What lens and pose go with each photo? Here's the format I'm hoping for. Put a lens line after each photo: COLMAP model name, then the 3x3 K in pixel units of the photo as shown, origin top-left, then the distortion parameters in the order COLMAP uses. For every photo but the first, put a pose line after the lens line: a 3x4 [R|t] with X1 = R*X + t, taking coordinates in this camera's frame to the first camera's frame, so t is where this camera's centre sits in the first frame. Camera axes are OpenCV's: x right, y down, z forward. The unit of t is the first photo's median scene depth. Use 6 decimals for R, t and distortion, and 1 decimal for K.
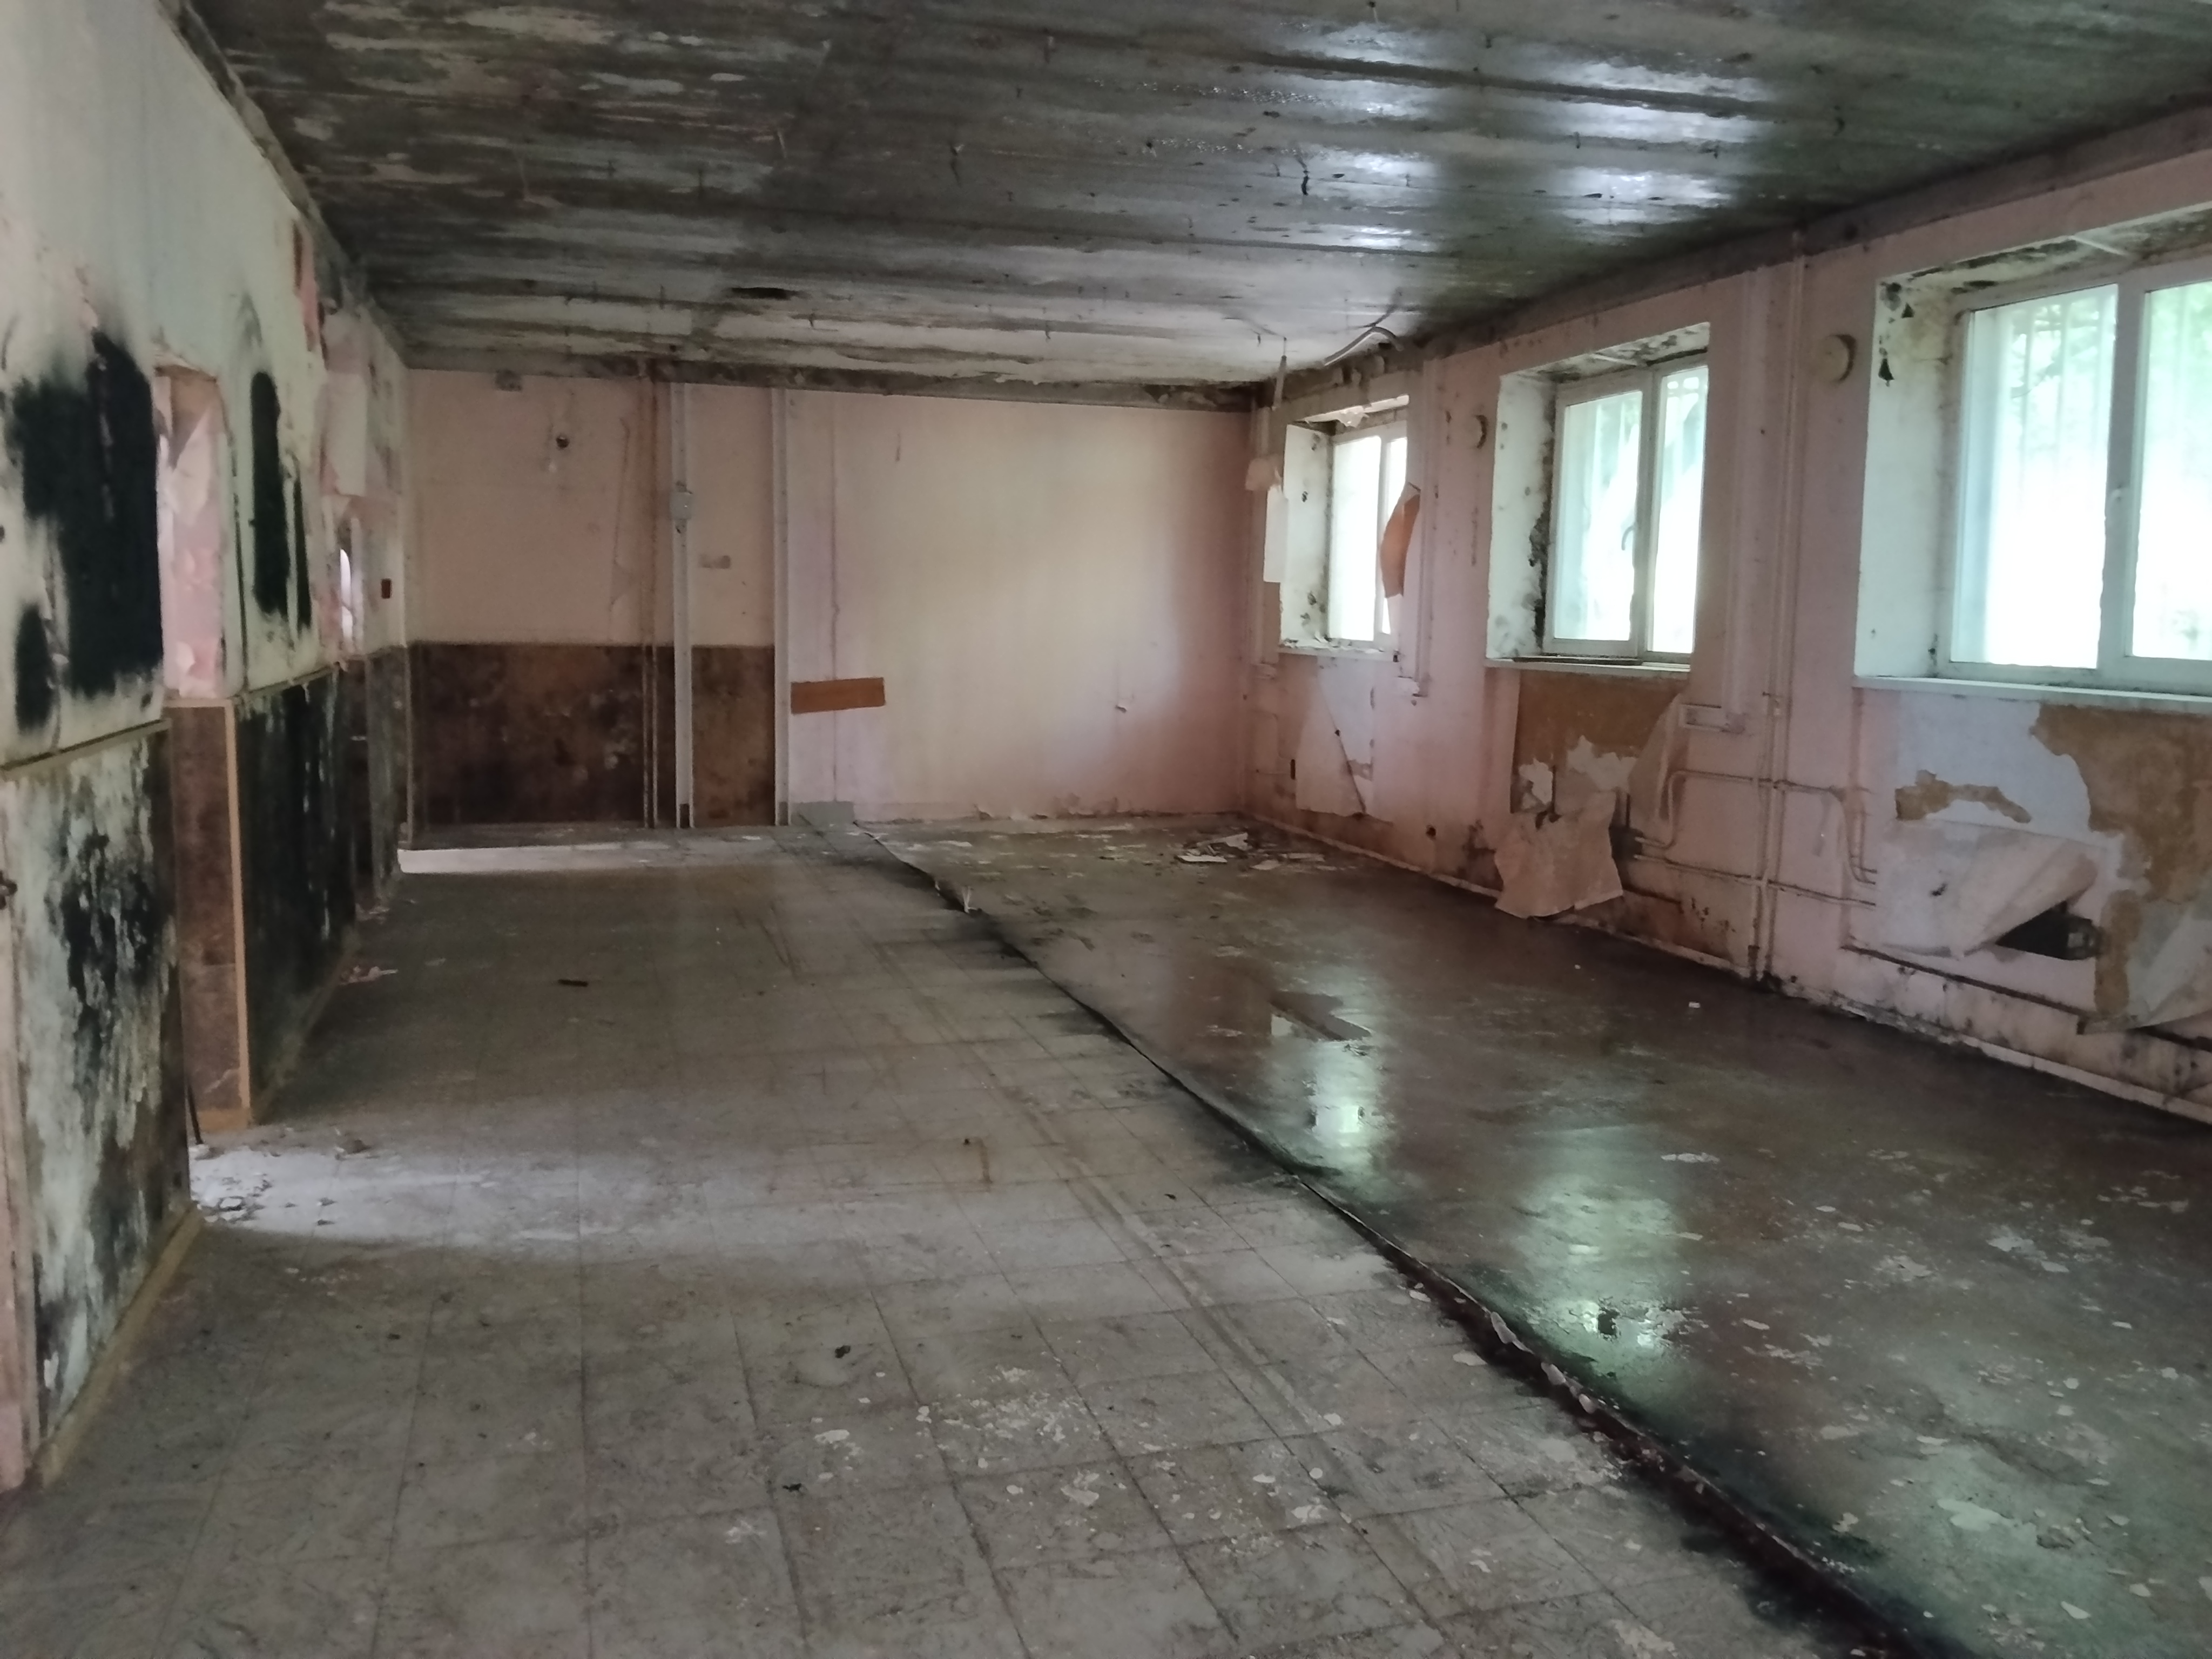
lens RADIAL K [[1774.5, 0, 1110.7], [0, 1774.5, 804.7], [0, 0, 1]] dist [0.098822, -0.216131]
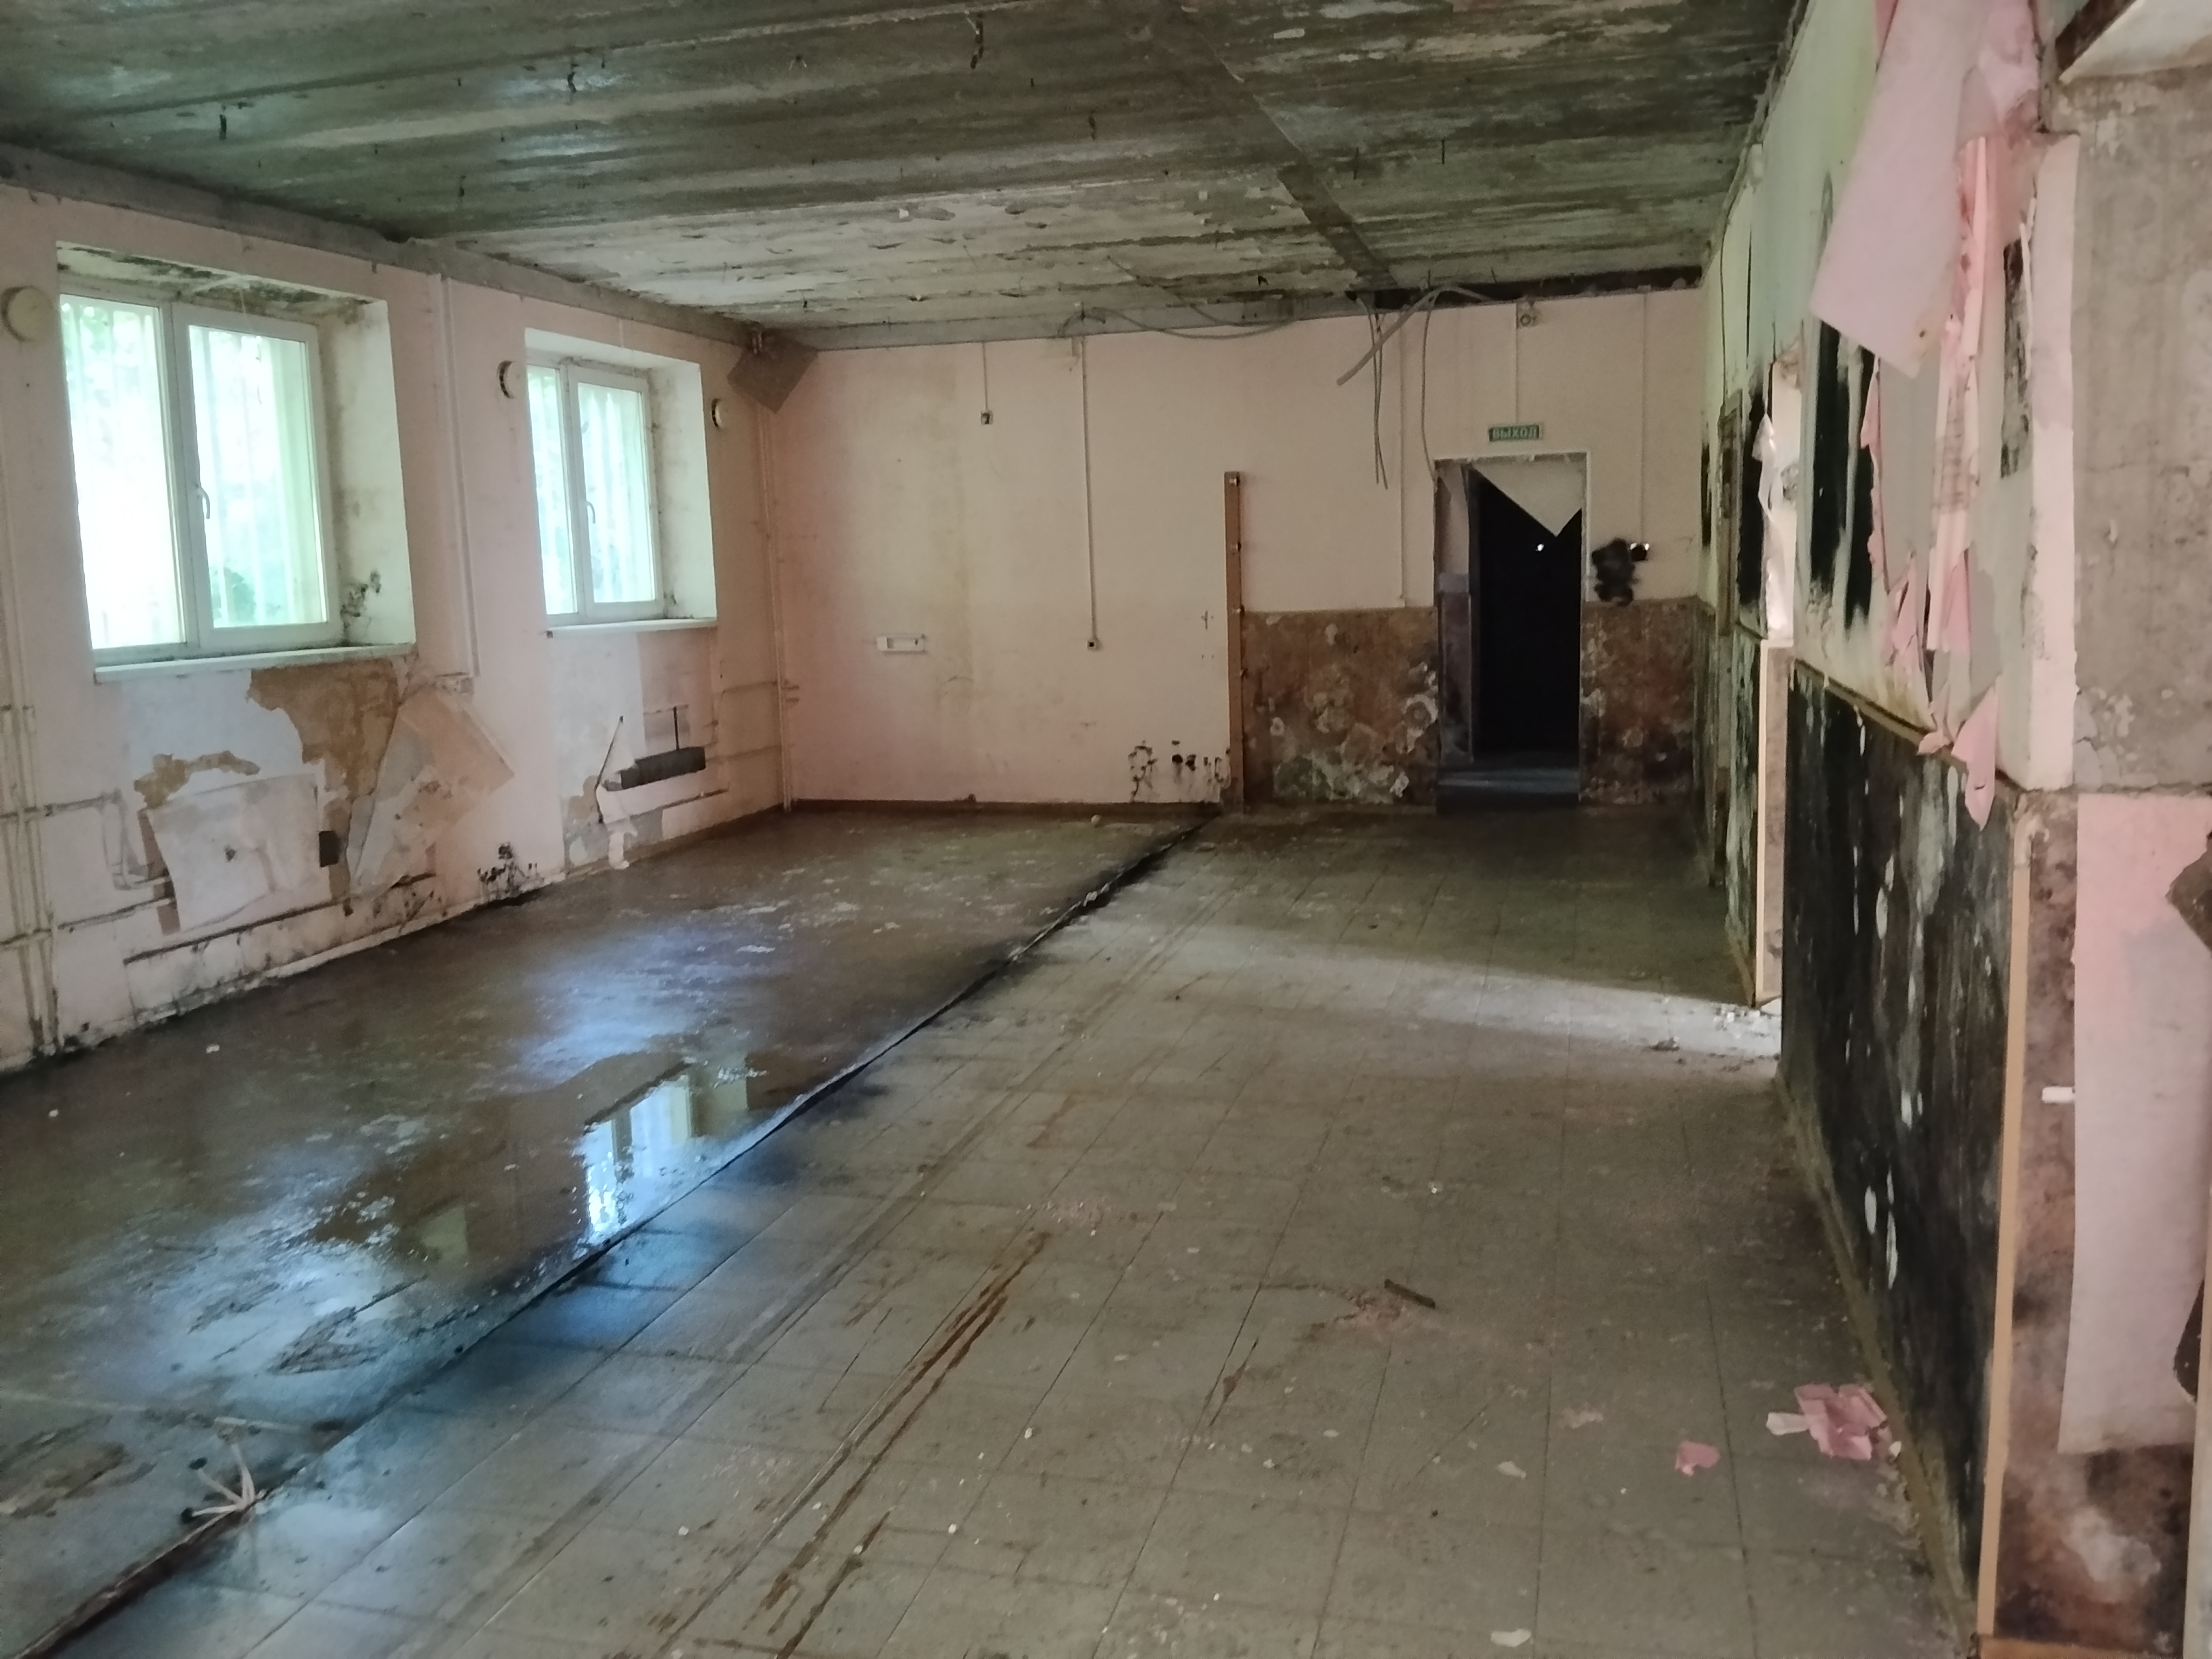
lens RADIAL K [[1774.5, 0, 1110.7], [0, 1774.5, 804.7], [0, 0, 1]] dist [0.098822, -0.216131]
pose [[-0.849677, -0.059092, 0.523982, -0.568941], [0.078619, 0.968397, 0.236698, -0.201558], [-0.521410, 0.242312, -0.818179, 1.663074]]
